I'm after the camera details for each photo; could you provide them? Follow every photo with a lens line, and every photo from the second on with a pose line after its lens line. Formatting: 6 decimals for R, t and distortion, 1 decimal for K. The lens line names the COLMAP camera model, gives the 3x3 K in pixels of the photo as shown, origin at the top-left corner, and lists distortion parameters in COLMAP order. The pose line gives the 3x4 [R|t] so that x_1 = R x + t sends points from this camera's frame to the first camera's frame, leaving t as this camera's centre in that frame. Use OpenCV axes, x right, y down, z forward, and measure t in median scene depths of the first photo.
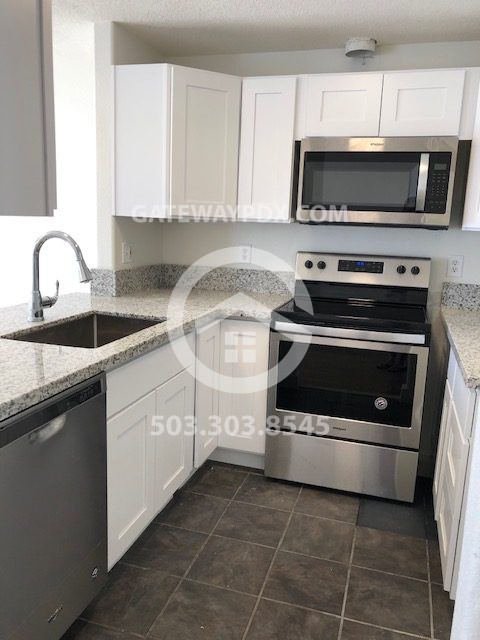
lens RADIAL K [[528.6, 0, 240.9], [0, 528.6, 317.2], [0, 0, 1]] dist [0.028631, -0.029683]
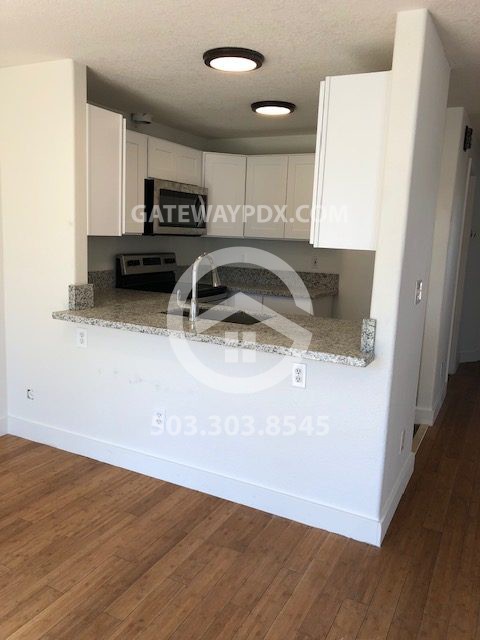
lens RADIAL K [[528.6, 0, 238.4], [0, 528.6, 319.9], [0, 0, 1]] dist [0.028631, -0.029683]
pose [[0.183170, -0.195959, 0.963353, -1.296755], [0.151032, 0.973908, 0.169389, -0.160372], [-0.971410, 0.114470, 0.207986, 0.484164]]
